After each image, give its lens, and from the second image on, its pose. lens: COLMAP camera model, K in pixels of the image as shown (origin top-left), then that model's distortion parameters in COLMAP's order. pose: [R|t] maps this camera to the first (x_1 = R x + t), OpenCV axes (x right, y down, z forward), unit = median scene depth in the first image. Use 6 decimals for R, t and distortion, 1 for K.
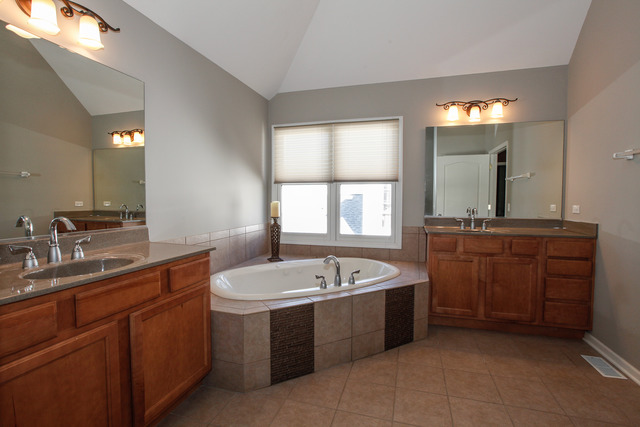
lens RADIAL K [[312.8, 0, 305.9], [0, 312.8, 212.1], [0, 0, 1]] dist [0.002447, 0.000441]
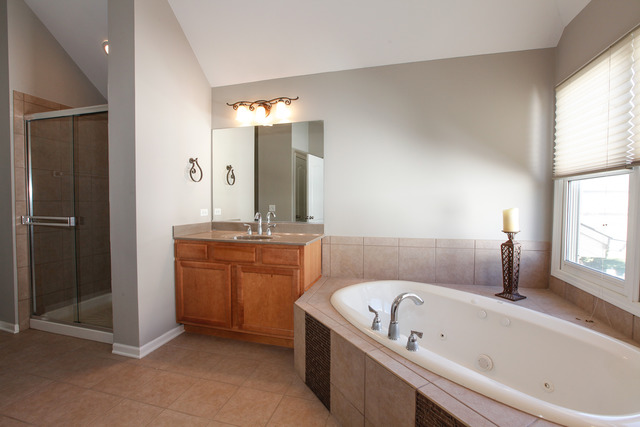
lens RADIAL K [[294.7, 0, 321.3], [0, 294.7, 214.0], [0, 0, 1]] dist [-0.022214, 0.001235]
pose [[0.033048, 0.032835, -0.998914, 0.915365], [-0.043770, 0.998549, 0.031375, -0.042348], [0.998495, 0.042686, 0.034437, 1.086293]]
